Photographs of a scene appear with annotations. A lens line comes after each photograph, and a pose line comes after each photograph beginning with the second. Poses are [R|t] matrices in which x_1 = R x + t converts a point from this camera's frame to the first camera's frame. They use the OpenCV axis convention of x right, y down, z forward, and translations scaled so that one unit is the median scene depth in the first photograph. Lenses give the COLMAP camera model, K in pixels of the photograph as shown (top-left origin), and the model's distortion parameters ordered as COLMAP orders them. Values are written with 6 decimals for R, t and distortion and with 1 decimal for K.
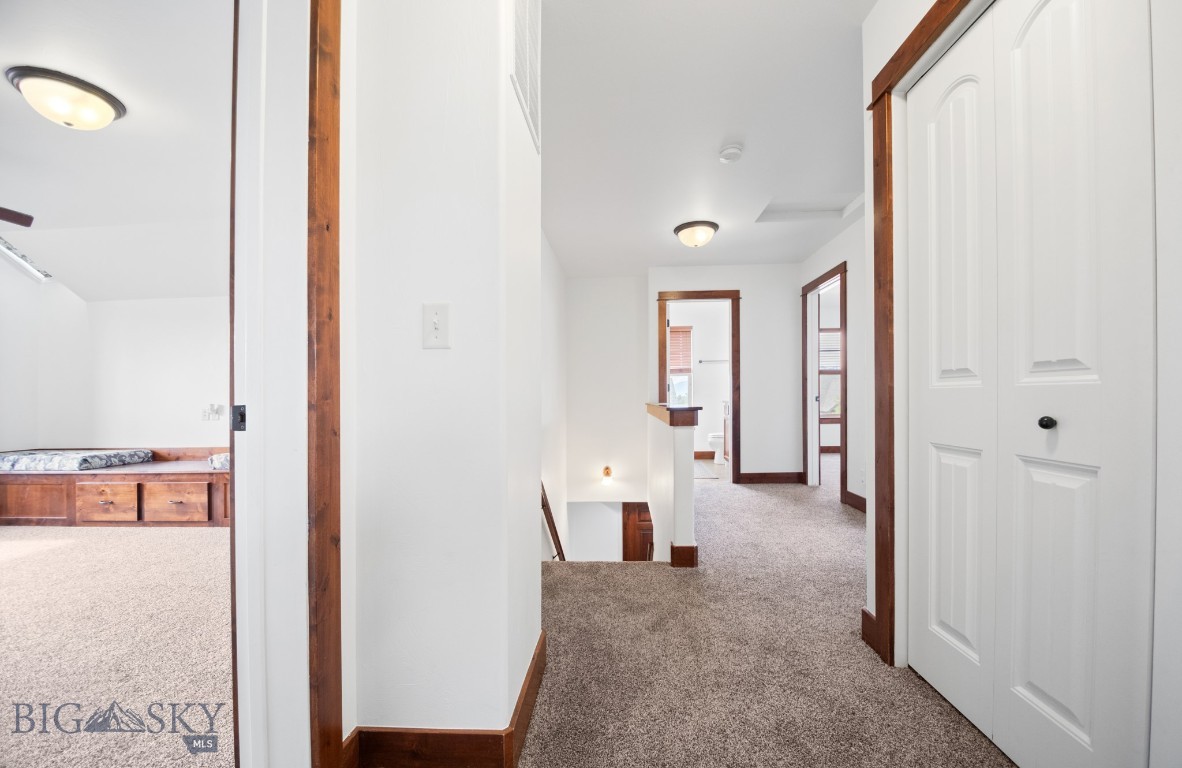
lens RADIAL K [[457.4, 0, 601.2], [0, 457.4, 401.3], [0, 0, 1]] dist [-0.021044, -0.000404]
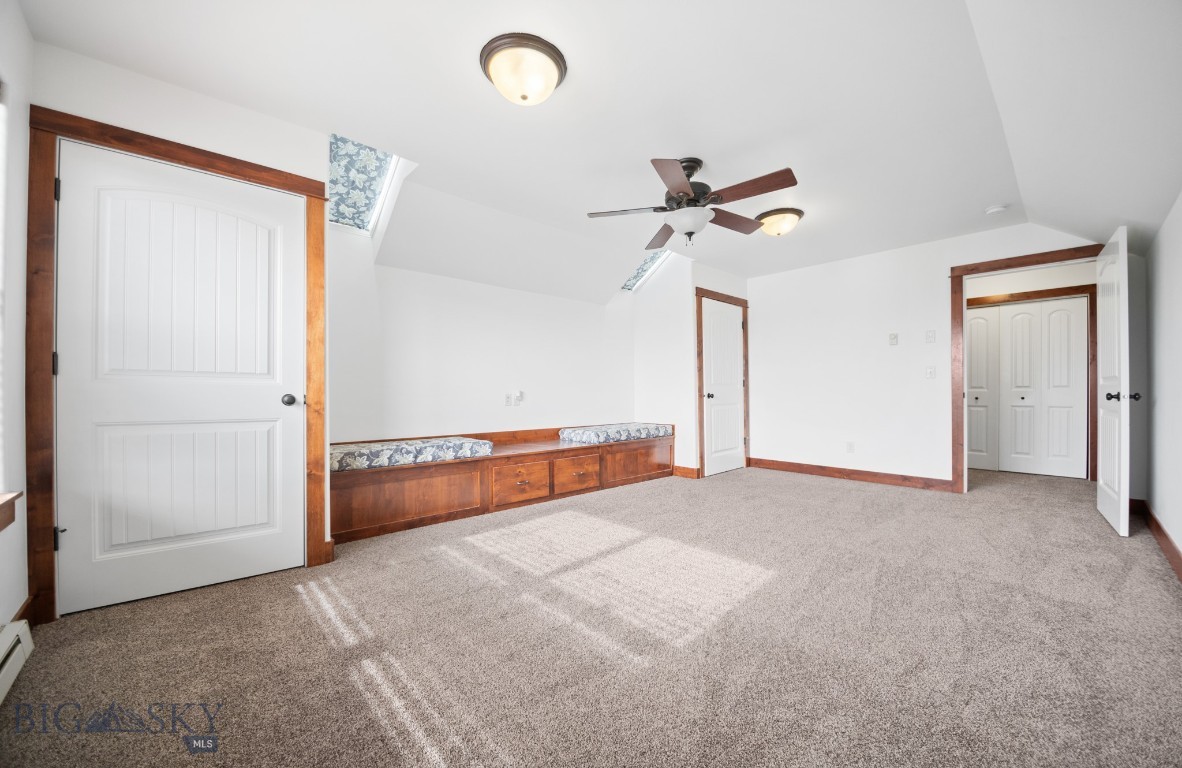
lens RADIAL K [[457.4, 0, 603.2], [0, 457.4, 386.0], [0, 0, 1]] dist [-0.021044, -0.000404]
pose [[0.700529, 0.027310, 0.713101, -1.751097], [-0.010467, 0.999553, -0.027999, 0.028605], [-0.713547, 0.012150, 0.700502, 0.111354]]
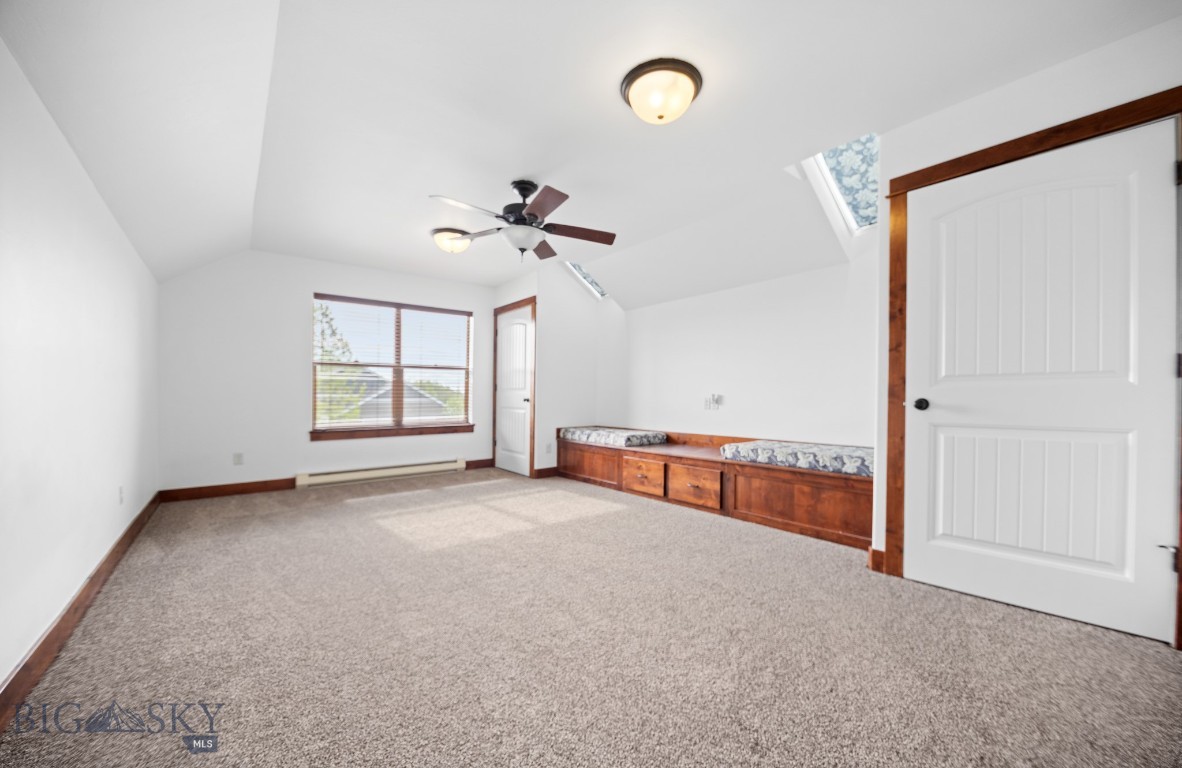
lens RADIAL K [[457.4, 0, 591.7], [0, 457.4, 394.6], [0, 0, 1]] dist [-0.021044, -0.000404]
pose [[0.647496, 0.014277, -0.761935, -0.278992], [-0.011668, 0.999893, 0.008820, 0.001651], [0.761979, 0.003179, 0.647593, 0.110440]]
